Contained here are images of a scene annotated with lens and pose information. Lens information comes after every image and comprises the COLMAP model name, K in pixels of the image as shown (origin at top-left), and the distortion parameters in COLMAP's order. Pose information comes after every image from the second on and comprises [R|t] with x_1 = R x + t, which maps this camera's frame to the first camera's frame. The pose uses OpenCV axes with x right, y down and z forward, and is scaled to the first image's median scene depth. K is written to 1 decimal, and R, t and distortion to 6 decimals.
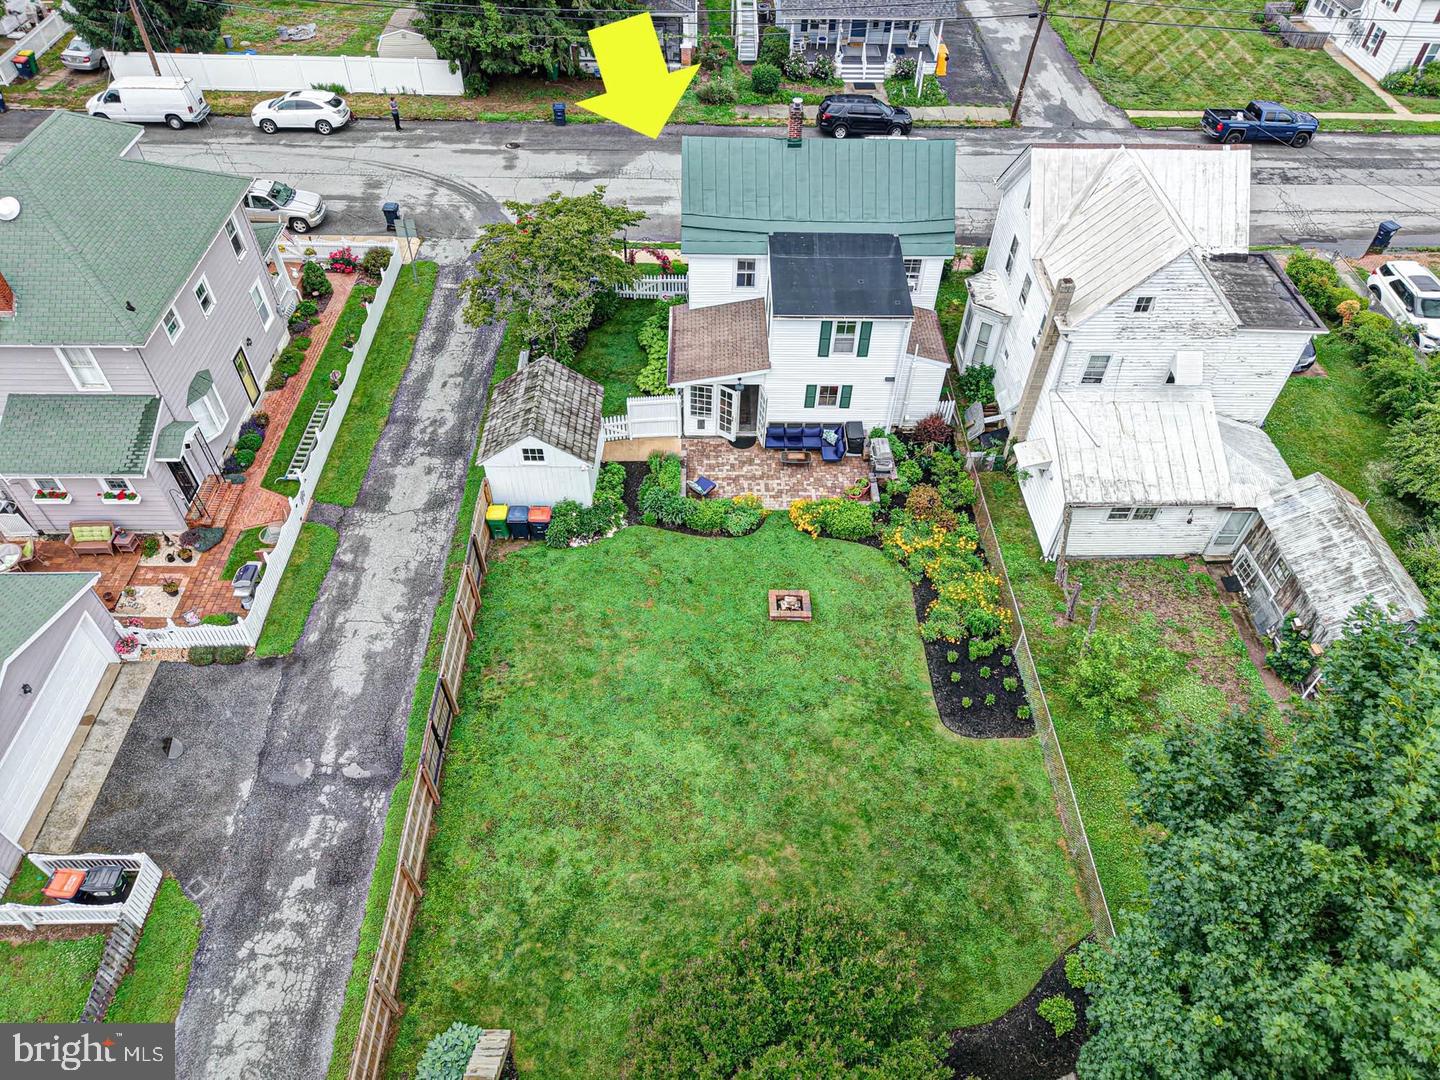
lens RADIAL K [[959.7, 0, 723.7], [0, 959.7, 541.1], [0, 0, 1]] dist [0.036631, -0.034133]
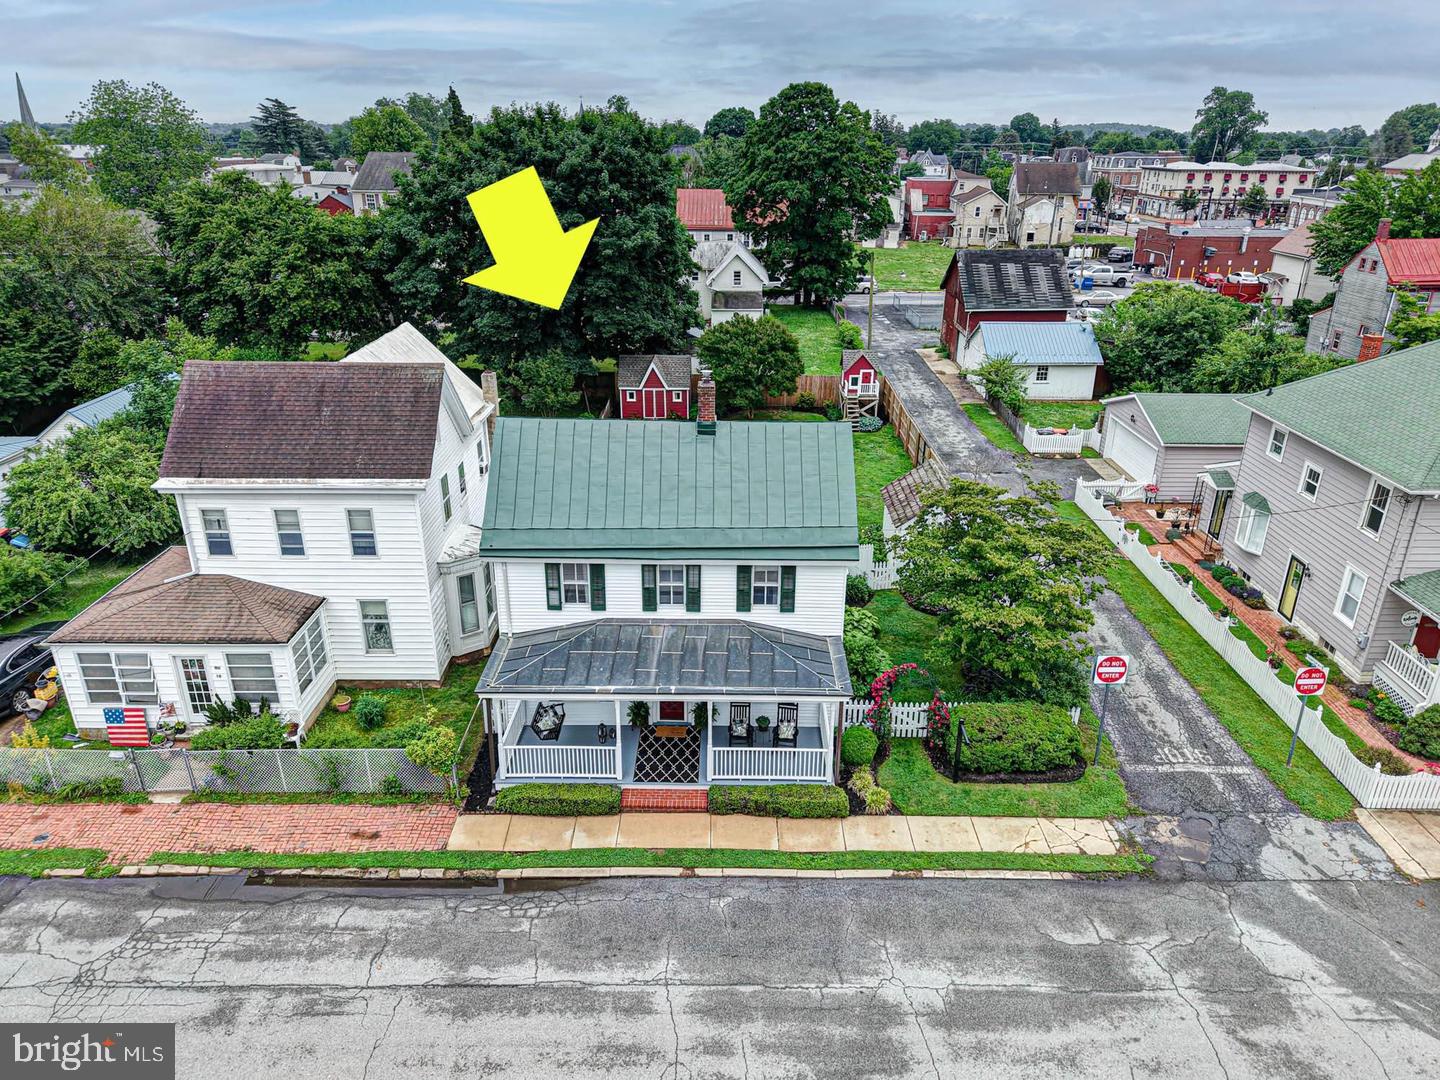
lens RADIAL K [[959.7, 0, 723.7], [0, 959.7, 541.1], [0, 0, 1]] dist [0.036631, -0.034133]
pose [[-0.999335, -0.035910, 0.006294, 0.051756], [-0.006343, 0.341273, 0.939943, -1.112247], [-0.035901, 0.939278, -0.341274, 1.361007]]
